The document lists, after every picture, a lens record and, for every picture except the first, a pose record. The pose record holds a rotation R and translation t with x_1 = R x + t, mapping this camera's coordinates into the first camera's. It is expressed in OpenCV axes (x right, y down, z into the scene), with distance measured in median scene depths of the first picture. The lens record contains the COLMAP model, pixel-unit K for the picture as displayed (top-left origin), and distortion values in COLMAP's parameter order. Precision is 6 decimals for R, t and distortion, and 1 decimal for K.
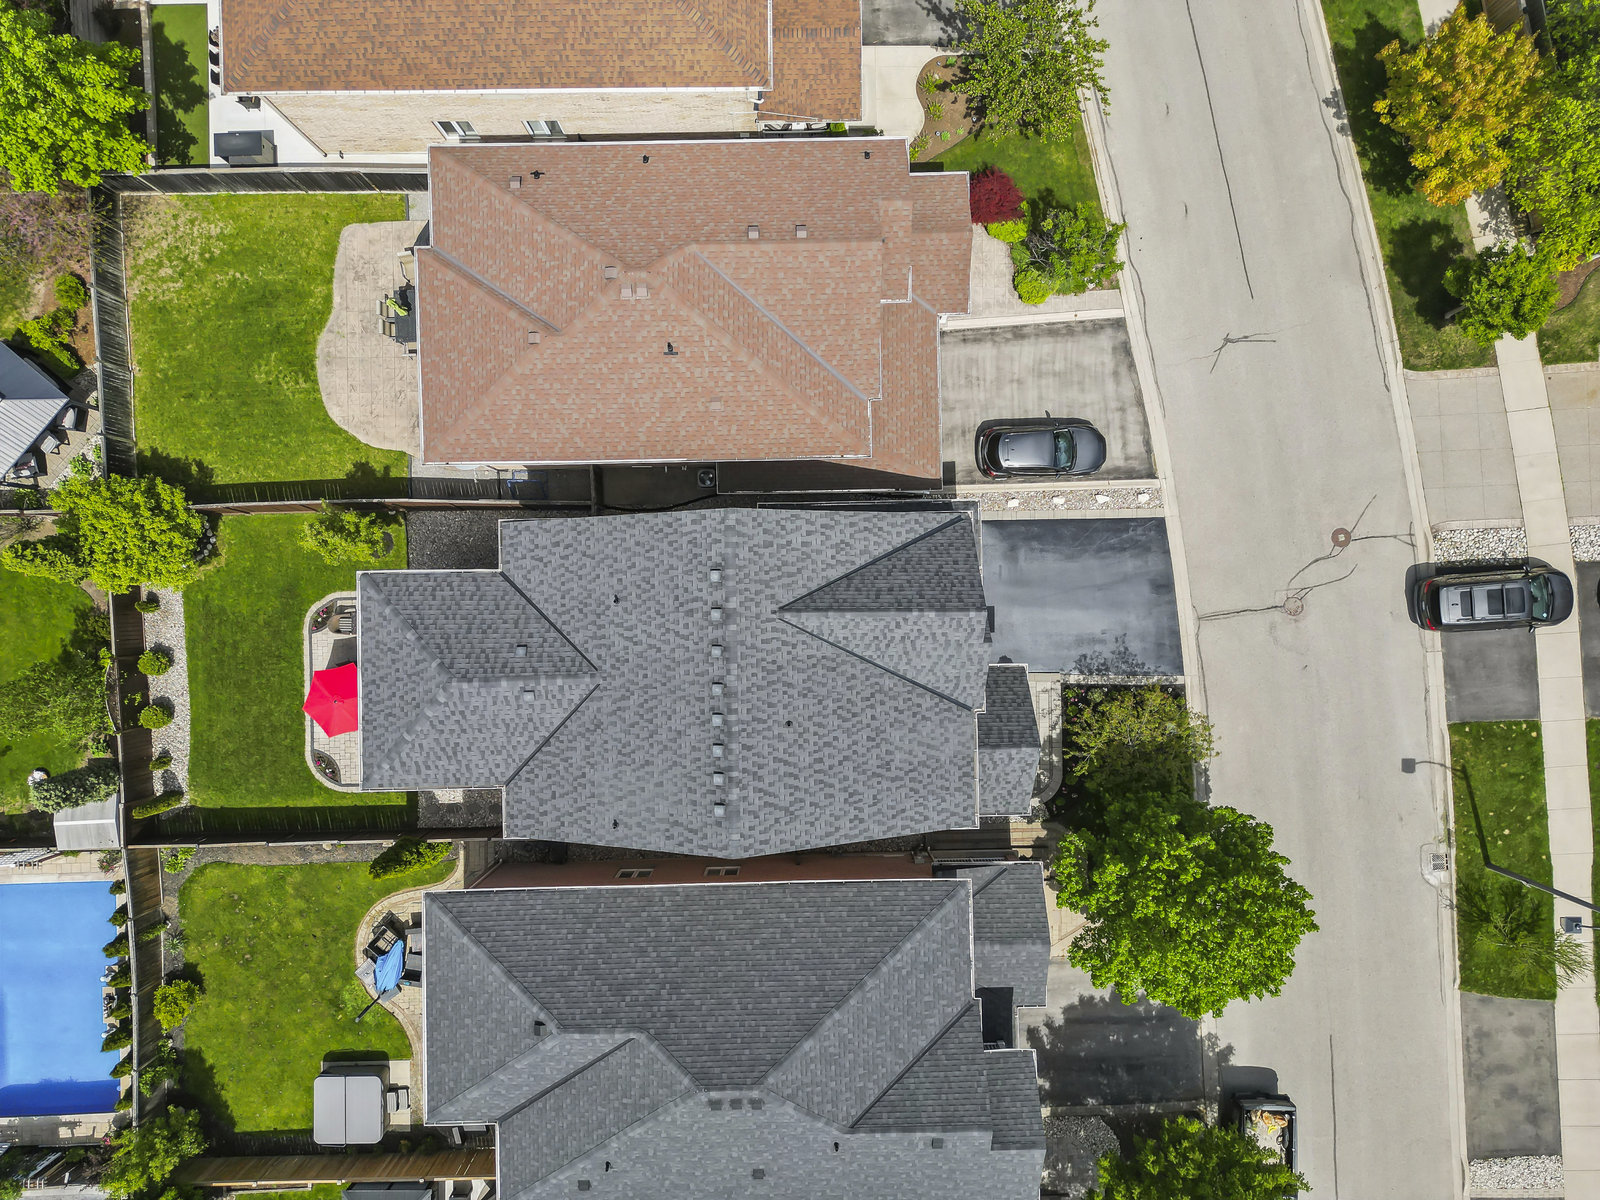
lens RADIAL K [[1126.3, 0, 805.6], [0, 1126.3, 597.6], [0, 0, 1]] dist [0.064742, -0.057818]
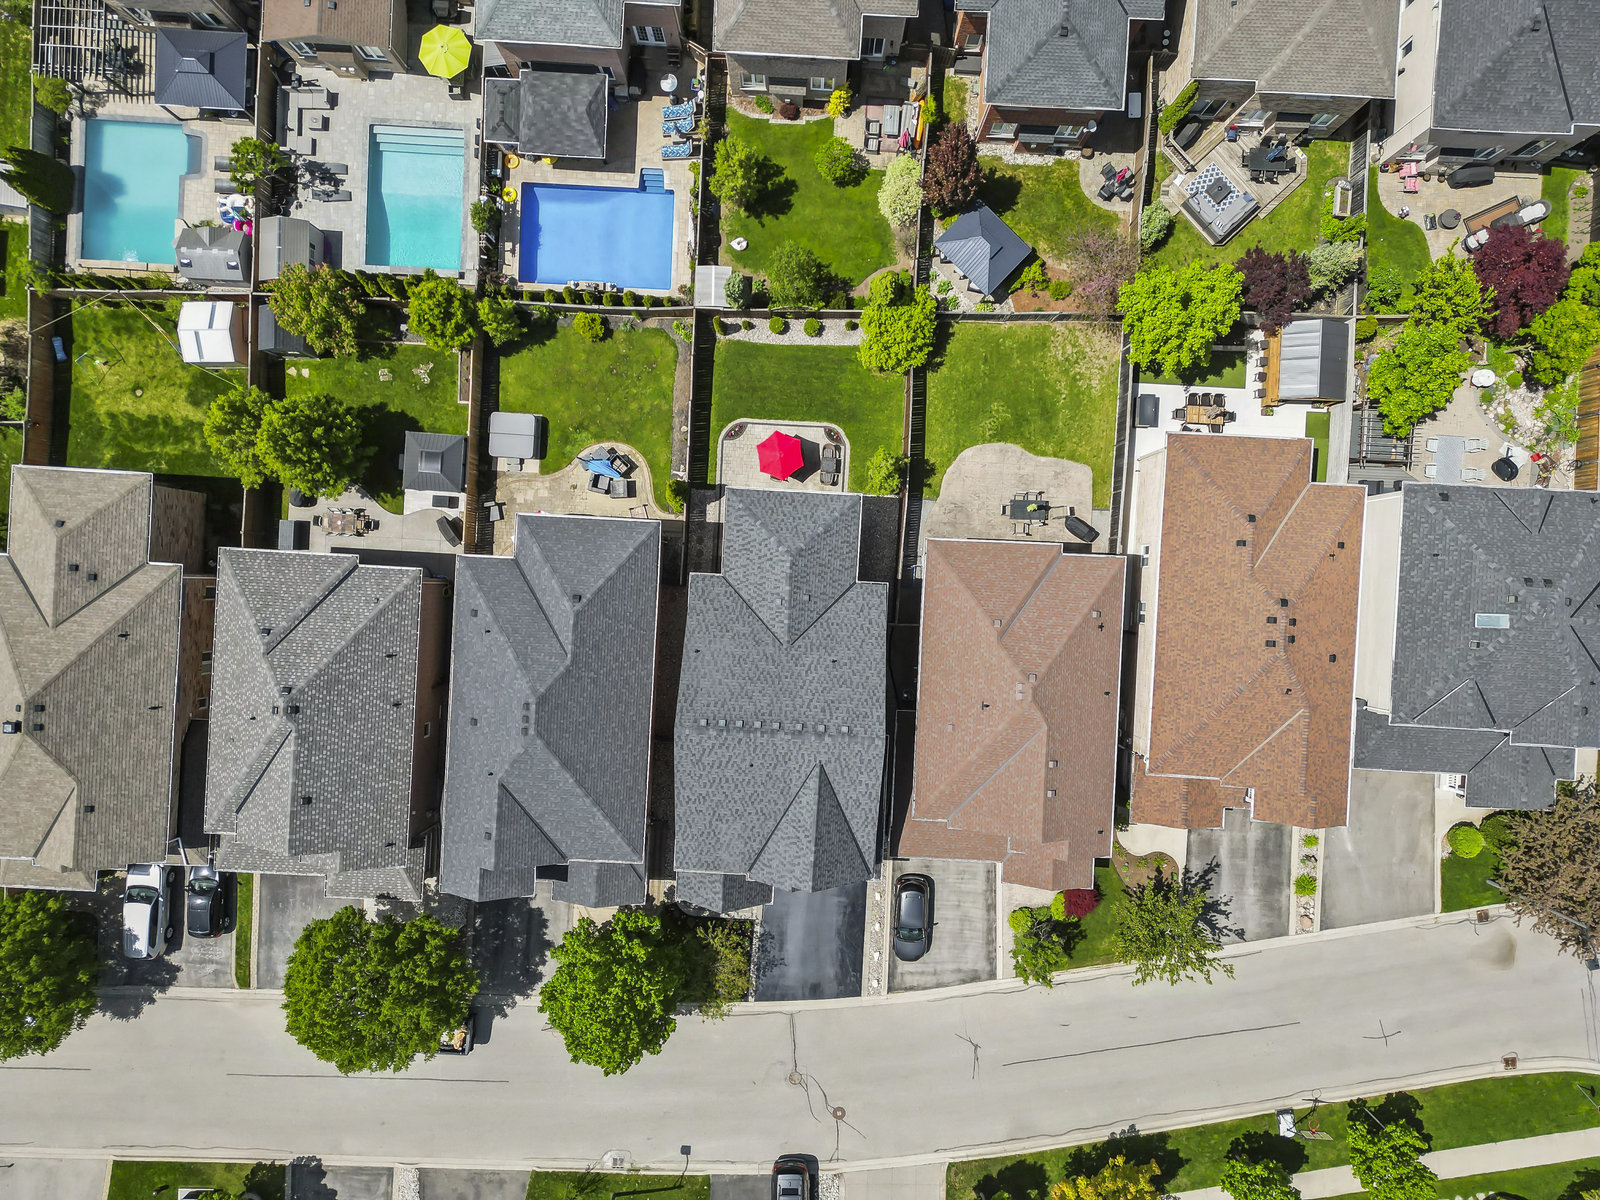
lens RADIAL K [[1112.2, 0, 802.2], [0, 1112.2, 604.9], [0, 0, 1]] dist [0.077980, -0.073910]
pose [[-0.070610, 0.997480, 0.006932, -0.210105], [-0.997493, -0.070640, 0.004196, 0.038114], [0.004676, -0.006618, 0.999967, -0.492527]]
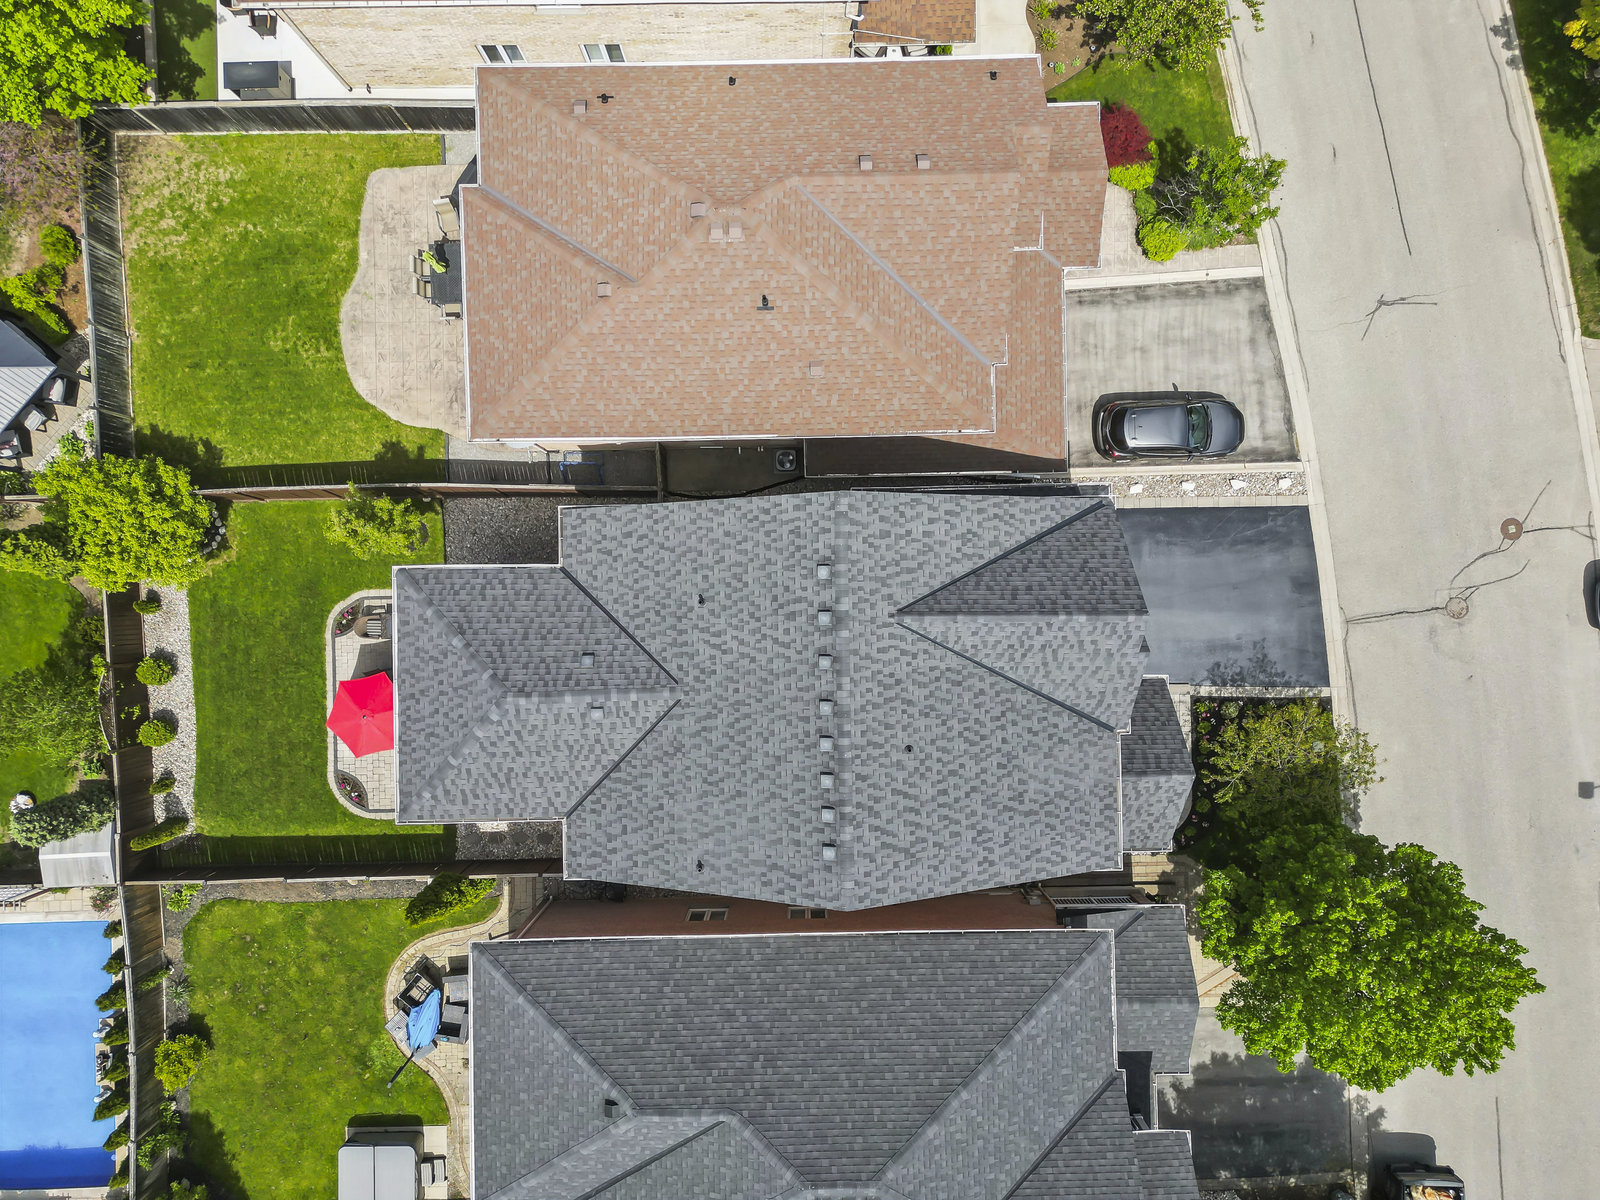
lens RADIAL K [[1126.3, 0, 805.6], [0, 1126.3, 597.6], [0, 0, 1]] dist [0.064742, -0.057818]
pose [[0.999999, 0.001050, -0.000123, -0.073023], [-0.001050, 0.999996, 0.002769, -0.002000], [0.000126, -0.002769, 0.999996, 0.127521]]
